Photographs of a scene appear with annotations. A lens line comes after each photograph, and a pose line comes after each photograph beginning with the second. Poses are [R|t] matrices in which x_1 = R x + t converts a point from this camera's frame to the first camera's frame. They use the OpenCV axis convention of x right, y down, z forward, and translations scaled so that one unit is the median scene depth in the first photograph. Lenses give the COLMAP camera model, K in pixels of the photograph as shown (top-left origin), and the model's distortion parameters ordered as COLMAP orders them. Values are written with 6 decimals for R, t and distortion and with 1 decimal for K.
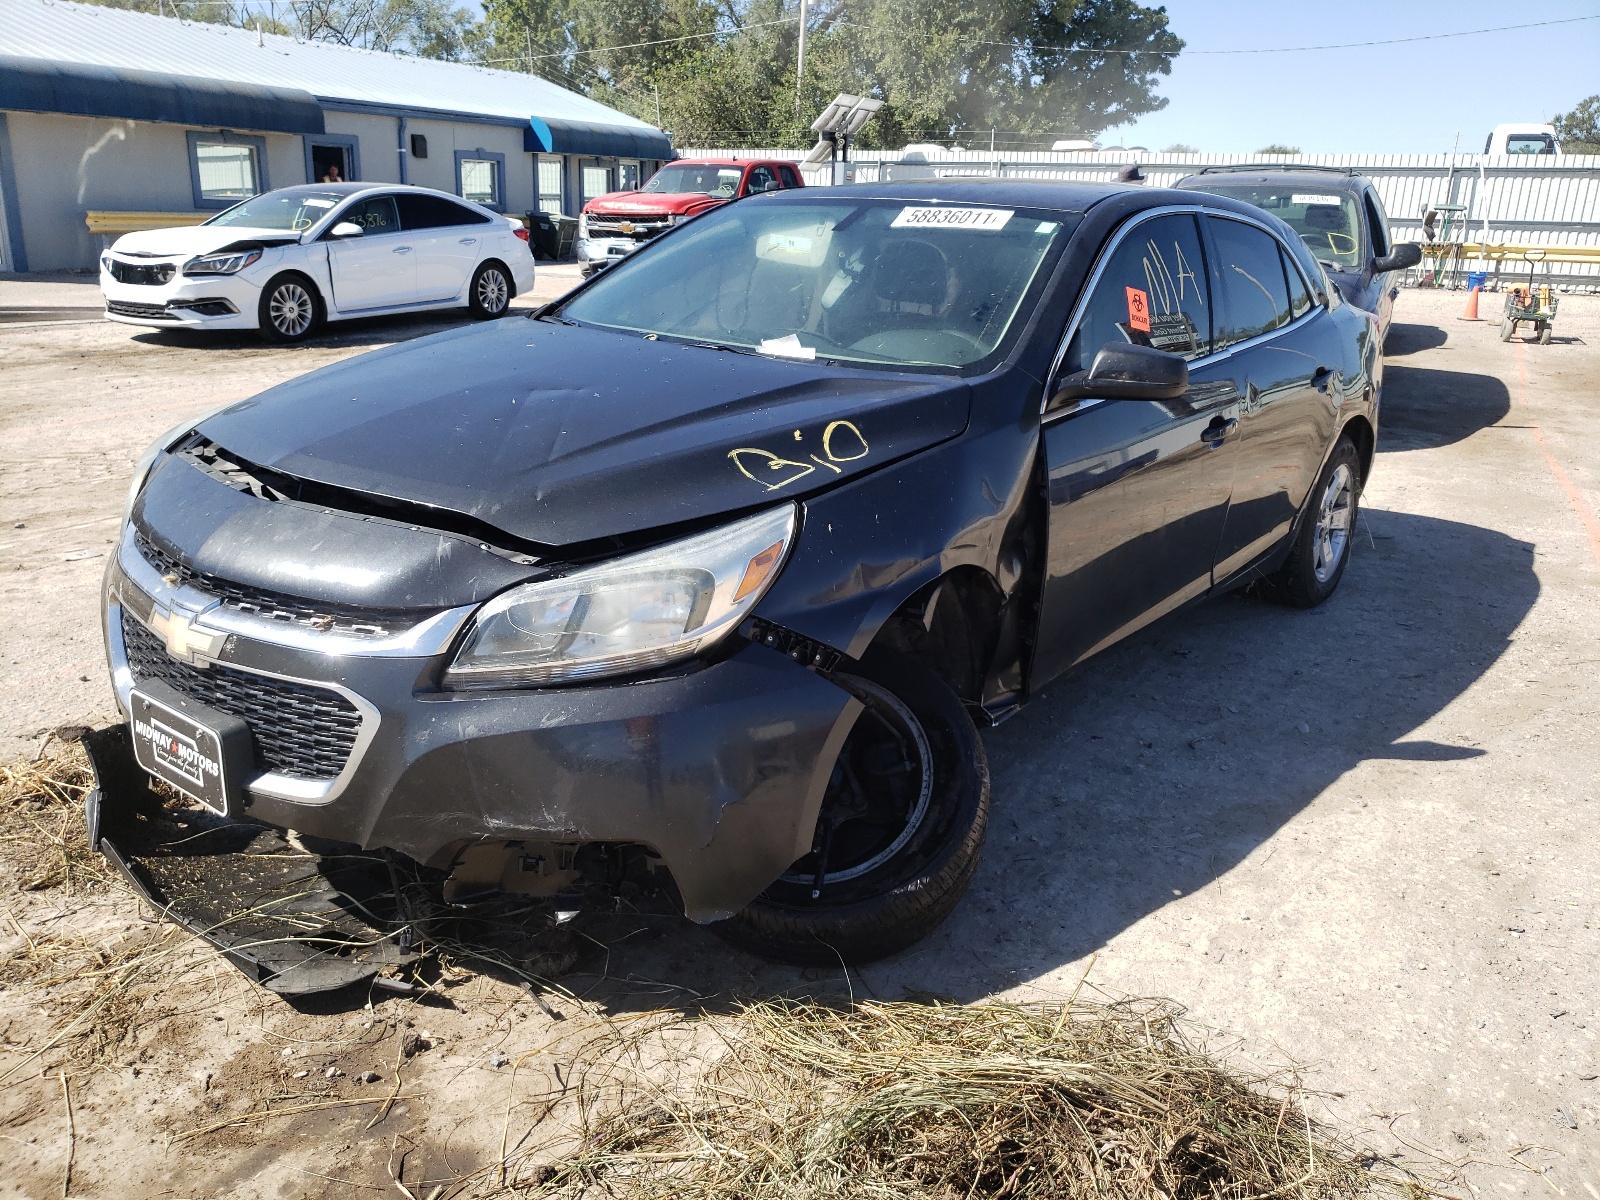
lens RADIAL K [[1211.6, 0, 810.9], [0, 1211.6, 582.5], [0, 0, 1]] dist [0.020281, -0.011474]
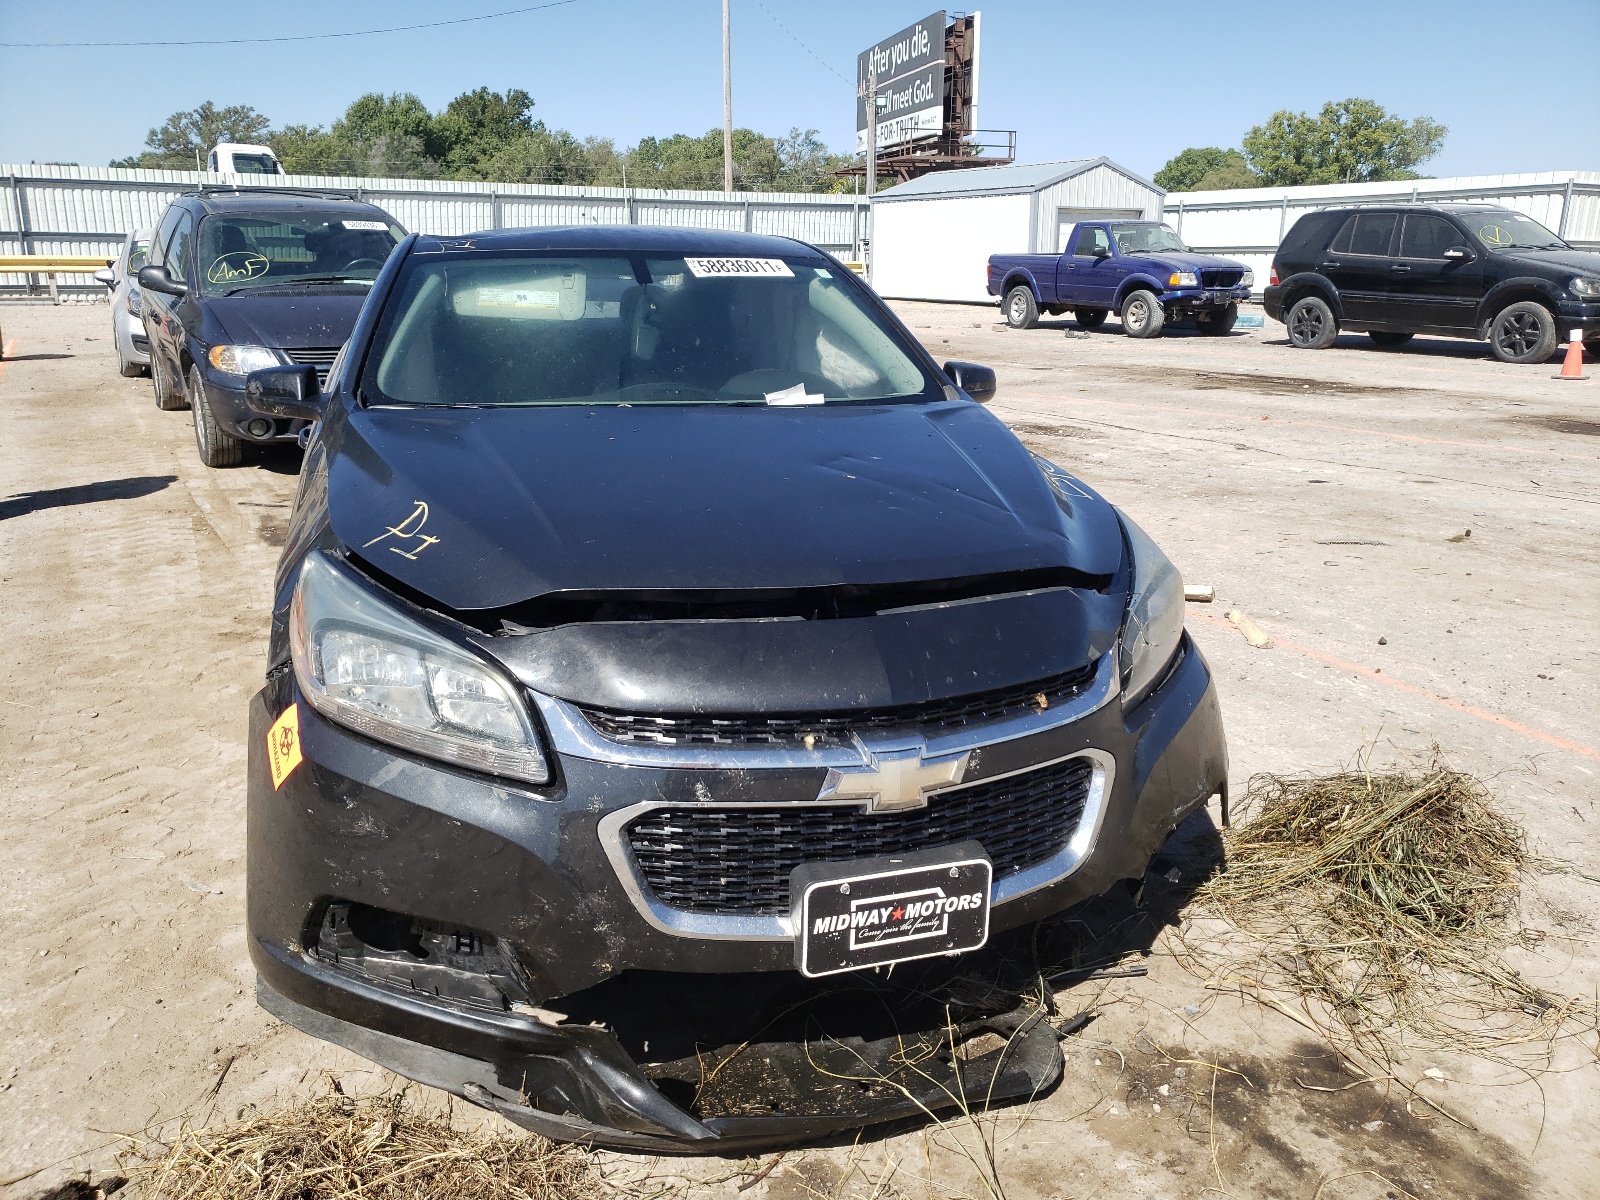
lens RADIAL K [[1211.6, 0, 801.2], [0, 1211.6, 595.6], [0, 0, 1]] dist [0.020281, -0.011474]
pose [[0.571648, -0.248029, 0.782112, -0.895385], [0.247024, 0.961015, 0.124213, -0.158247], [-0.782430, 0.122195, 0.610632, 0.372155]]
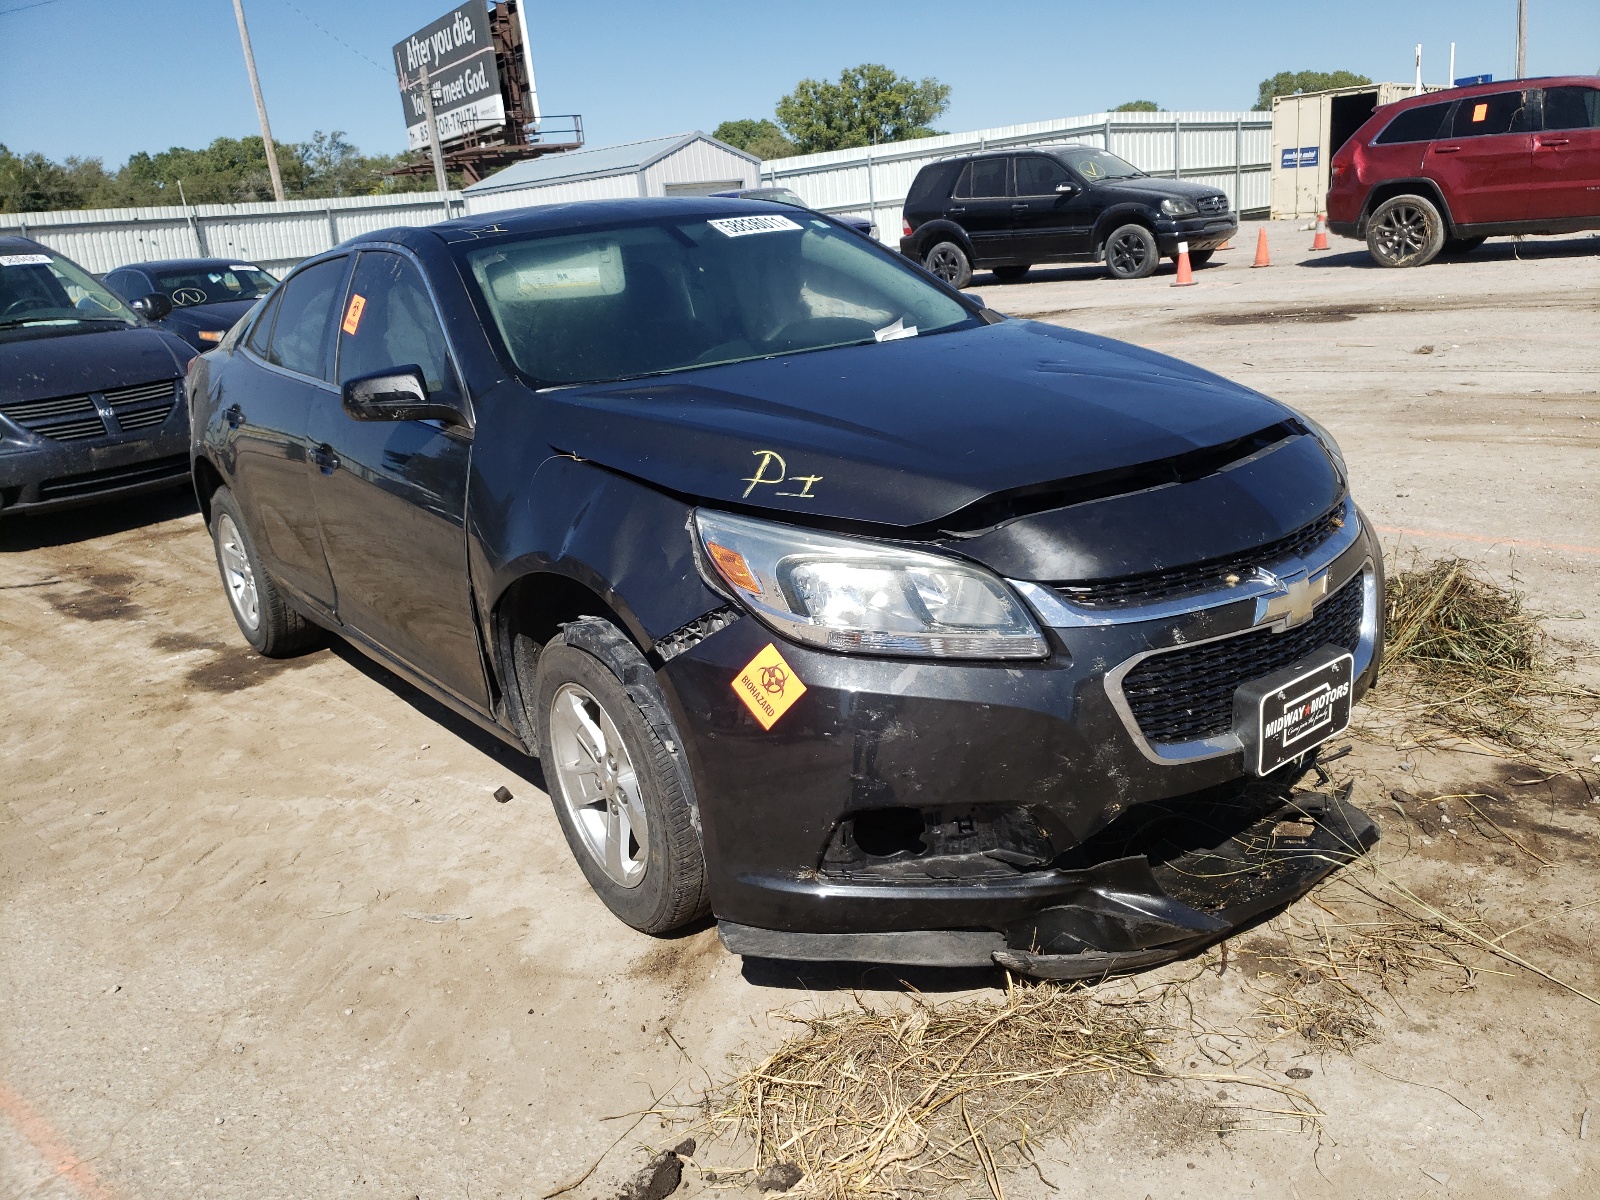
lens RADIAL K [[1211.6, 0, 798.4], [0, 1211.6, 613.2], [0, 0, 1]] dist [0.020281, -0.011474]
pose [[0.262182, -0.348412, 0.899928, -1.164944], [0.373551, 0.896491, 0.238252, -0.263688], [-0.889787, 0.273704, 0.365193, 0.742843]]
